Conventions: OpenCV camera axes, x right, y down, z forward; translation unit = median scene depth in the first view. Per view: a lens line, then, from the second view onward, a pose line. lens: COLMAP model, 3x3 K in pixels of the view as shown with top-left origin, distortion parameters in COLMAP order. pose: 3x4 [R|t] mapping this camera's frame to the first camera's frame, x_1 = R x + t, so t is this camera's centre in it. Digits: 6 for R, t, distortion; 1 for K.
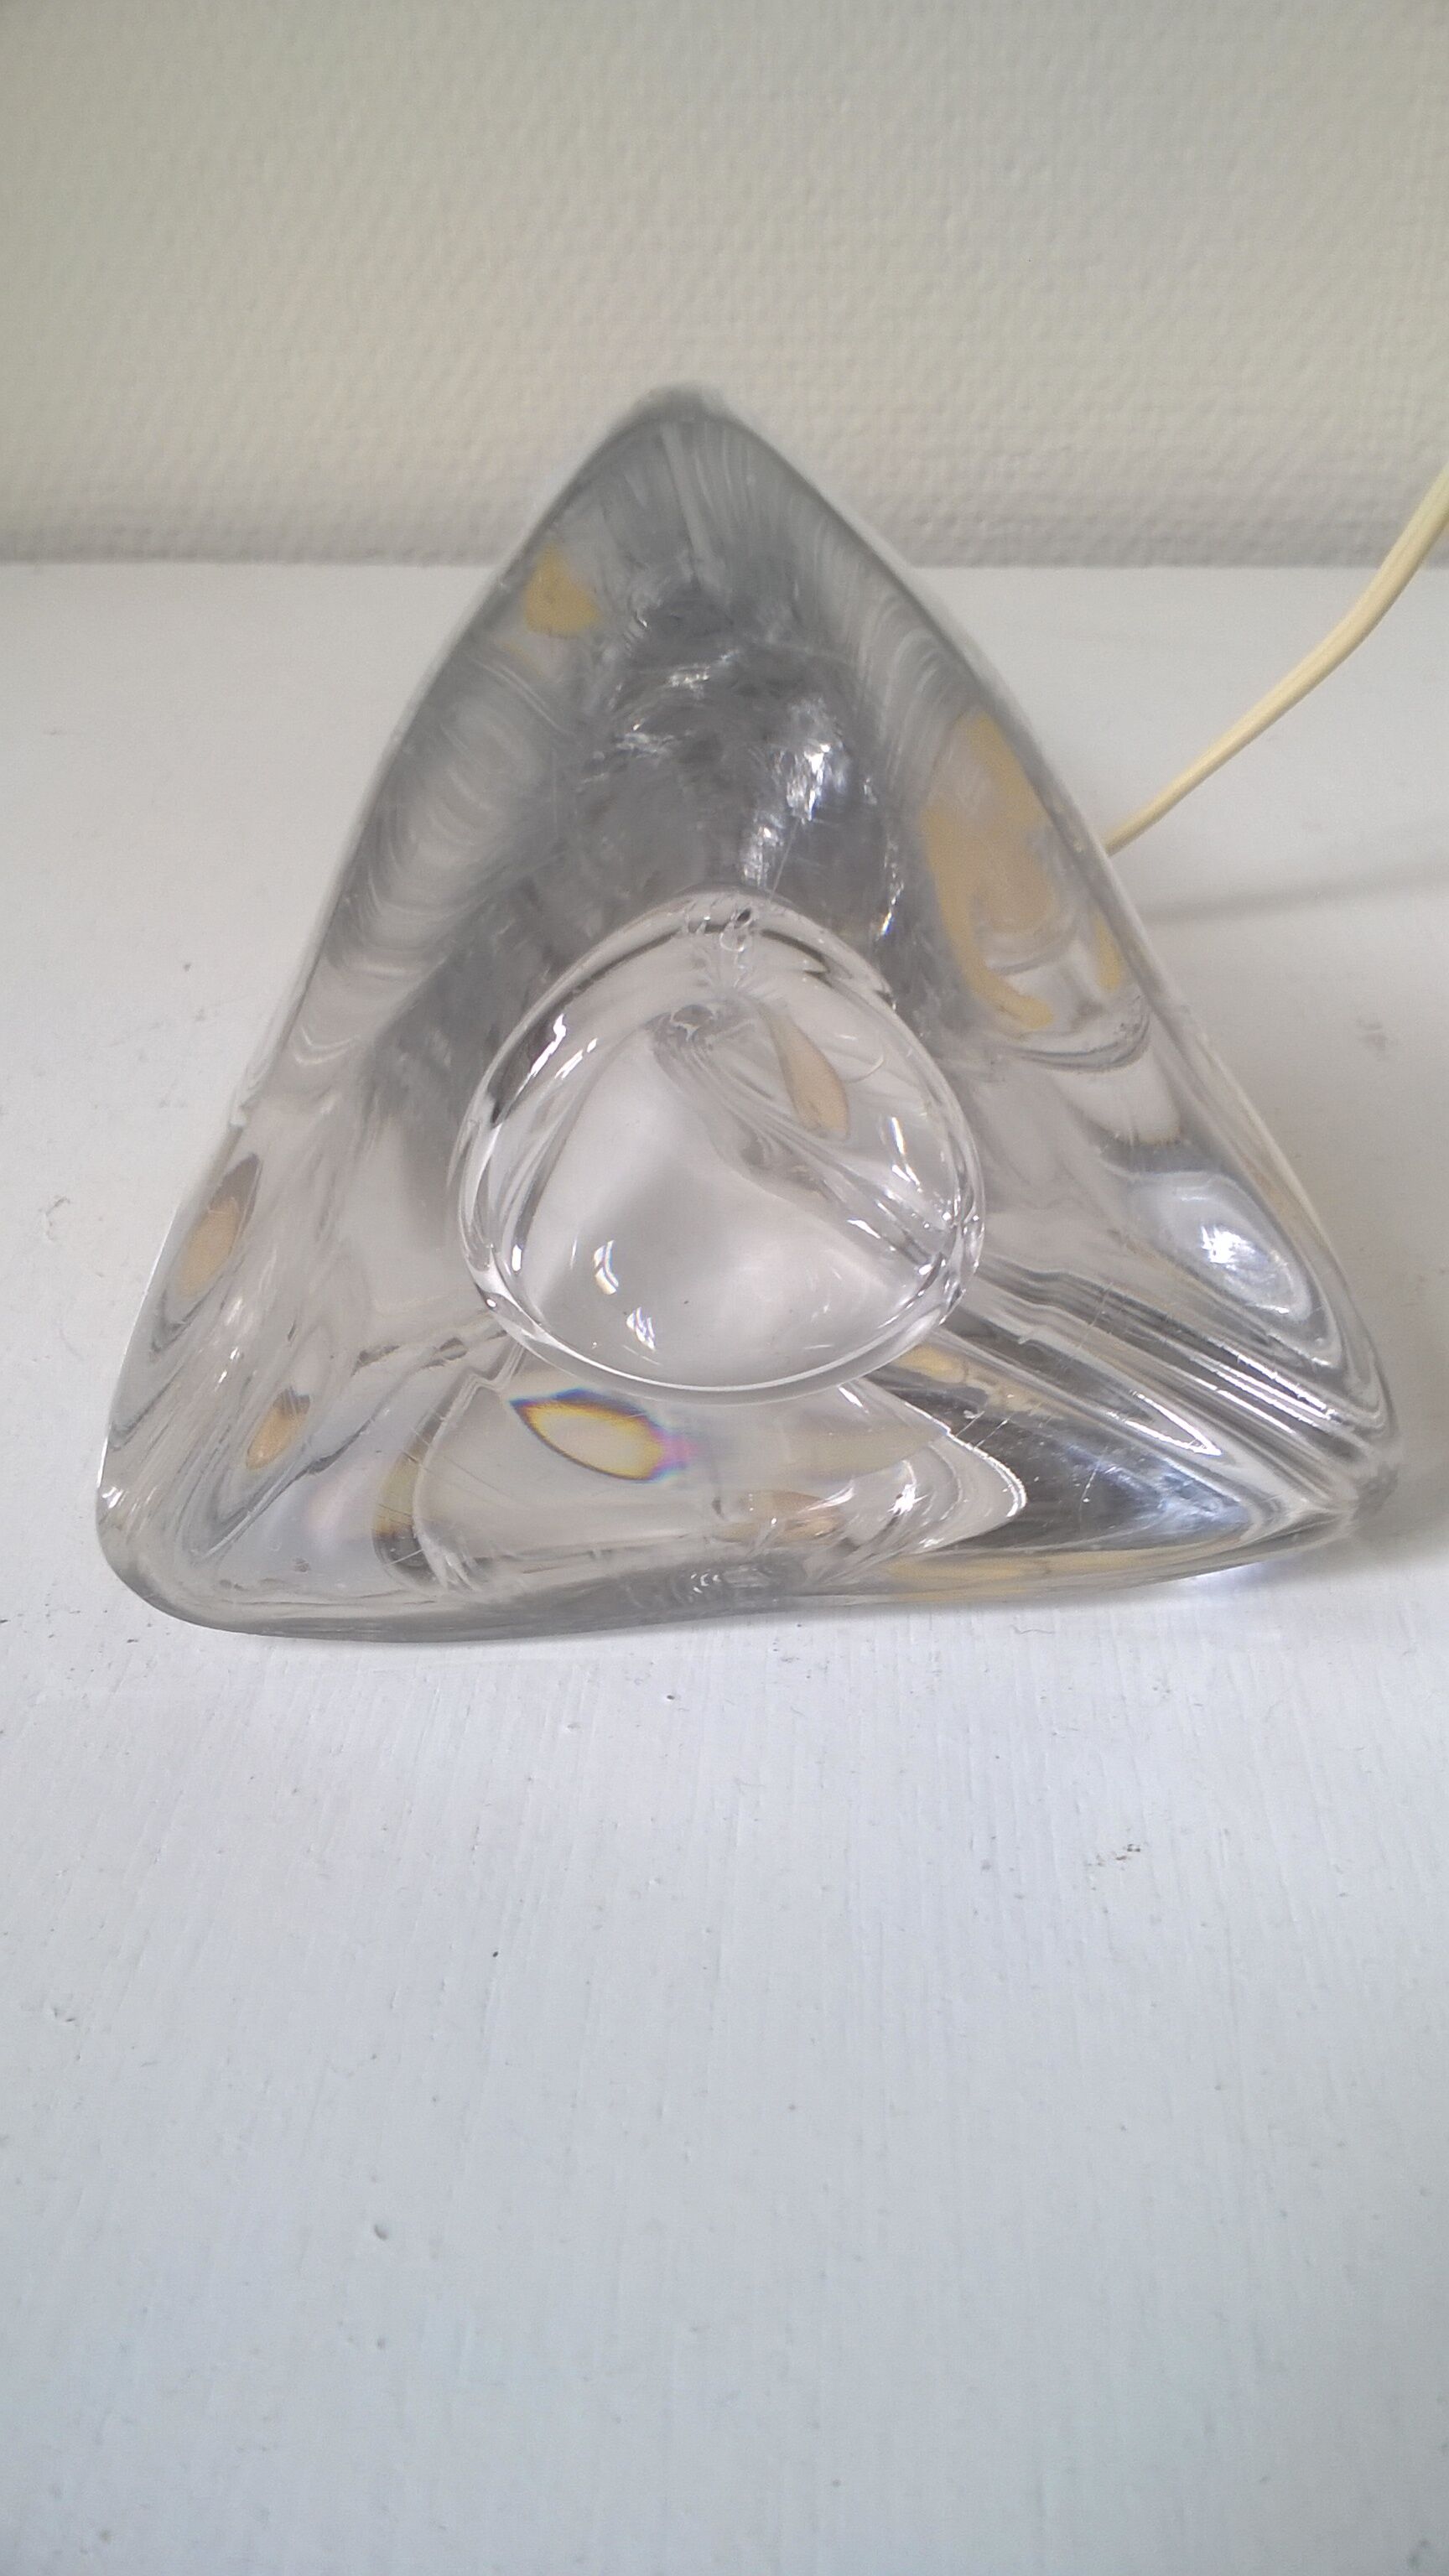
lens RADIAL K [[1991.4, 0, 736.2], [0, 1991.4, 1292.8], [0, 0, 1]] dist [0.017689, -0.077871]
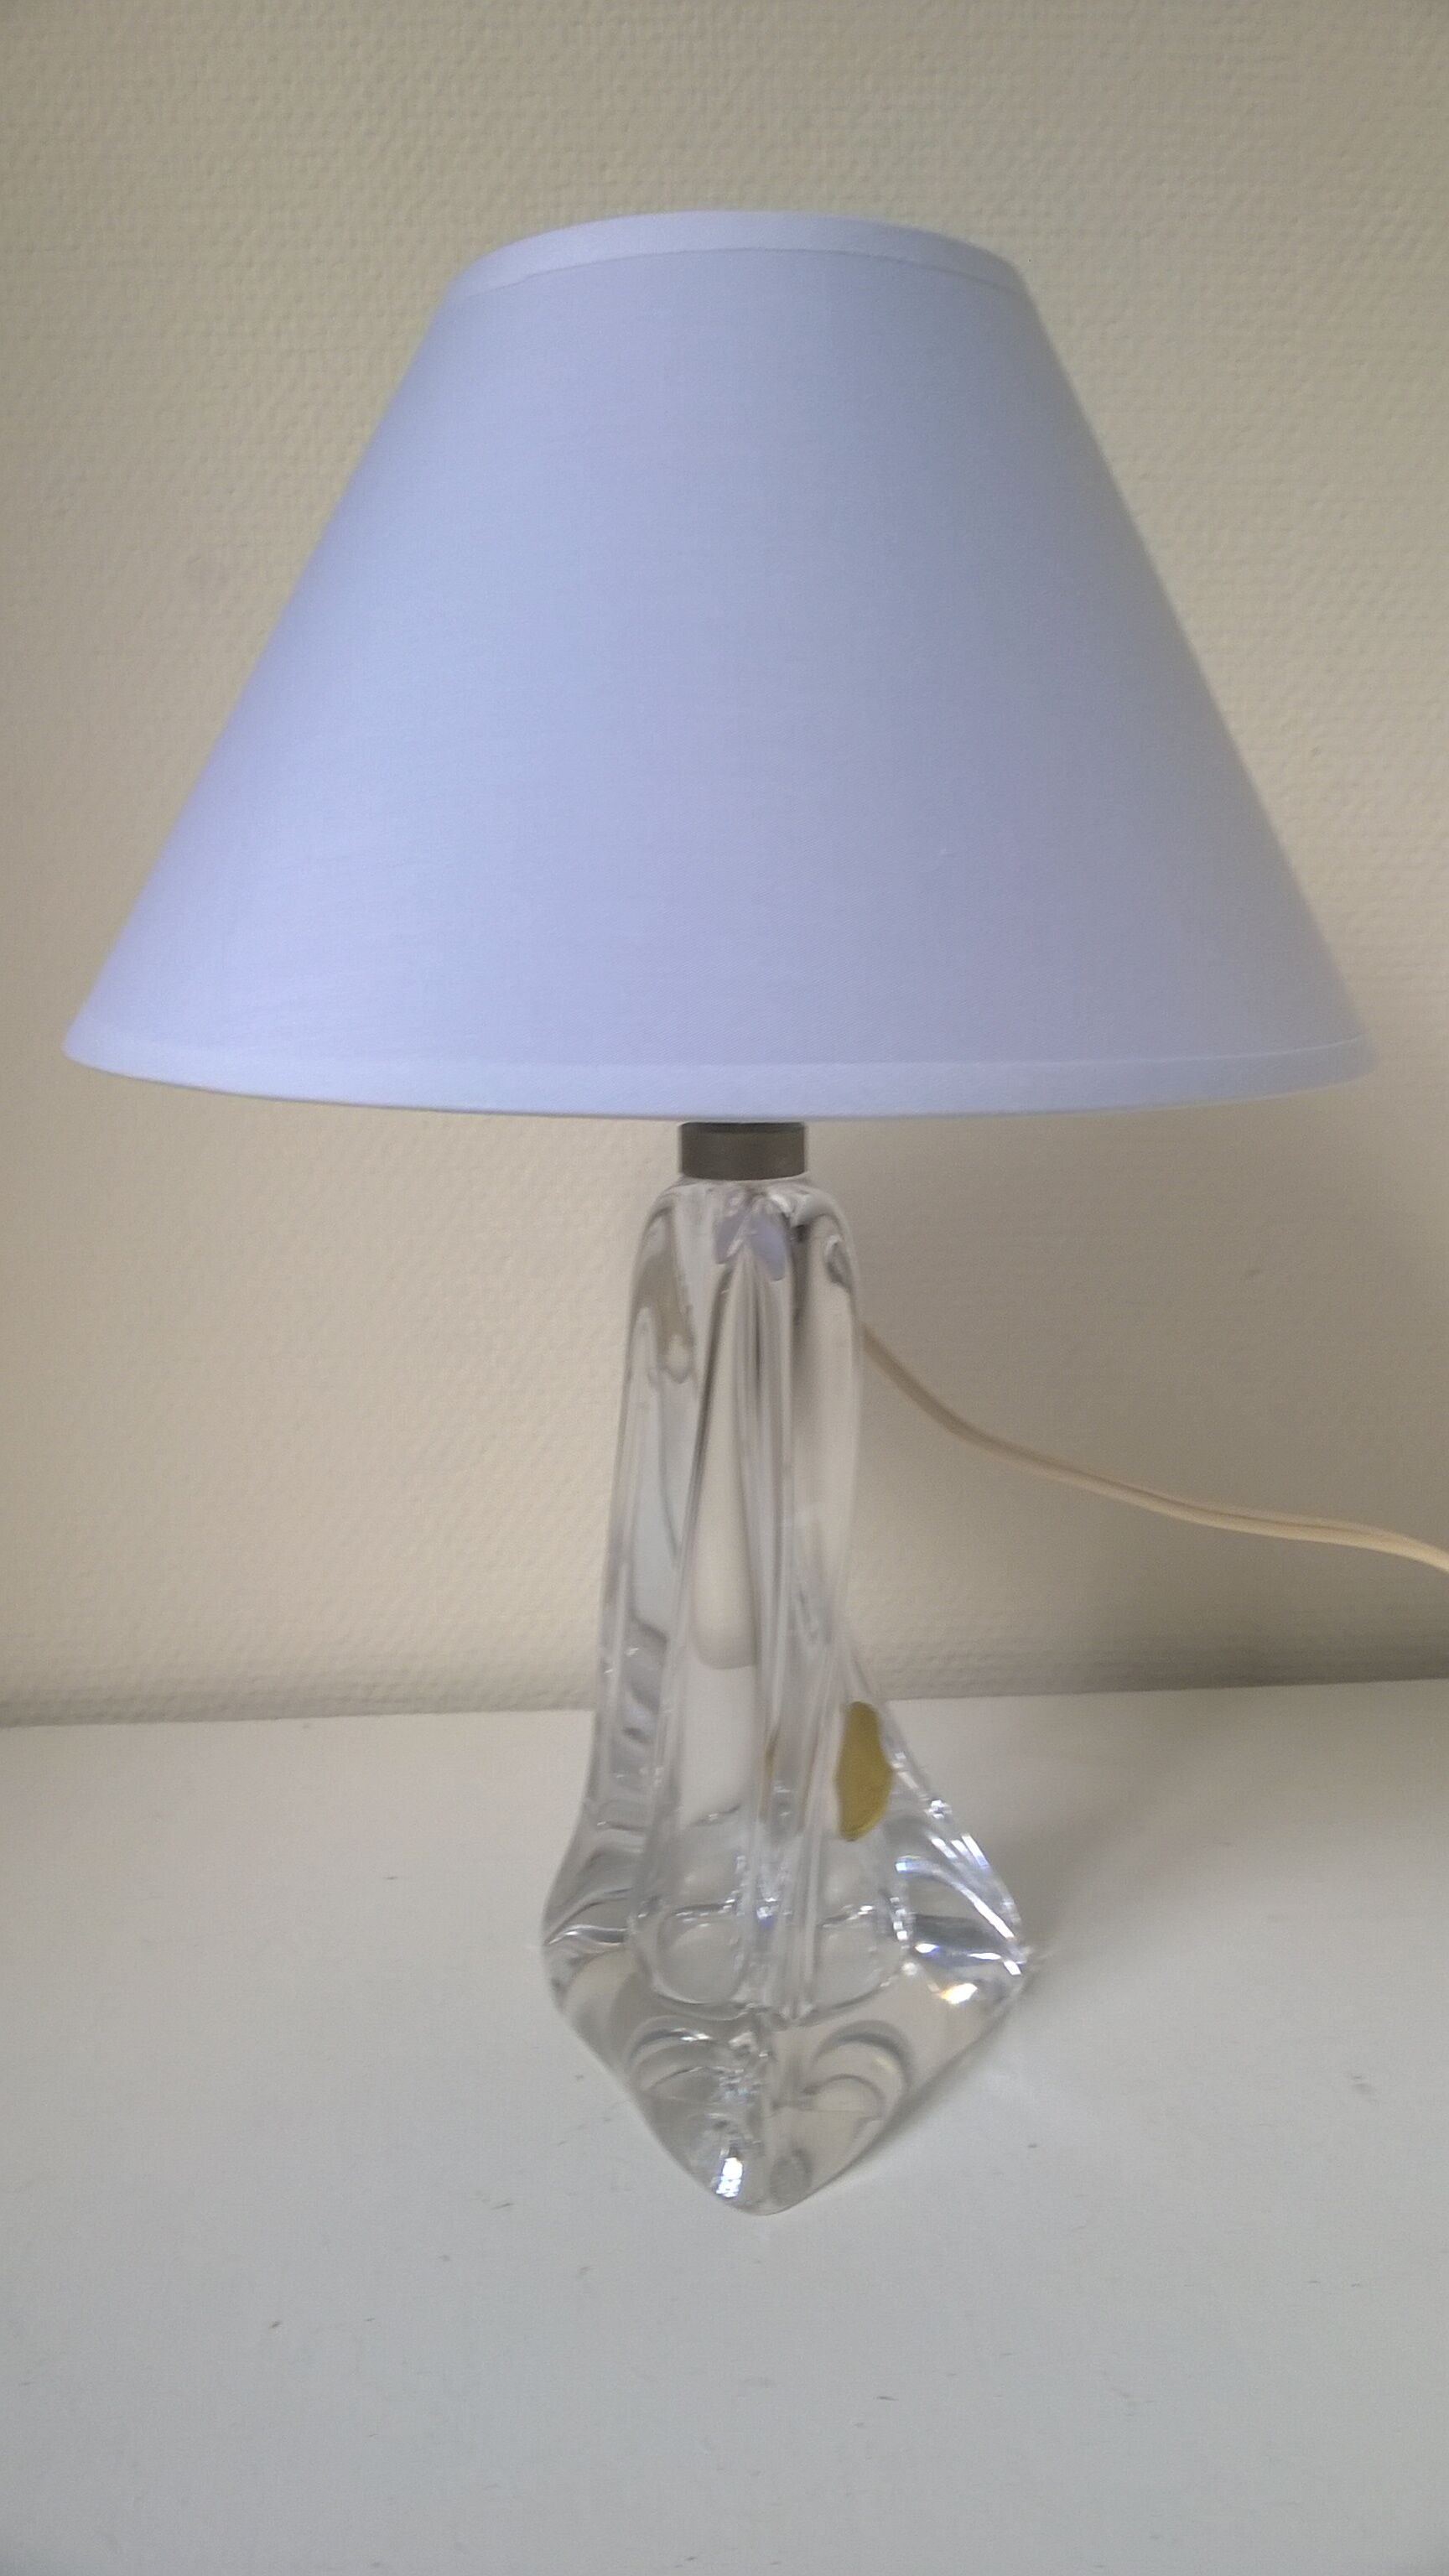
lens RADIAL K [[1991.4, 0, 711.2], [0, 1991.4, 1274.4], [0, 0, 1]] dist [0.017689, -0.077871]
pose [[0.993859, -0.022678, 0.108304, -0.211169], [0.065944, 0.907364, -0.415142, -0.053842], [-0.088856, 0.419734, 0.903287, -0.396630]]
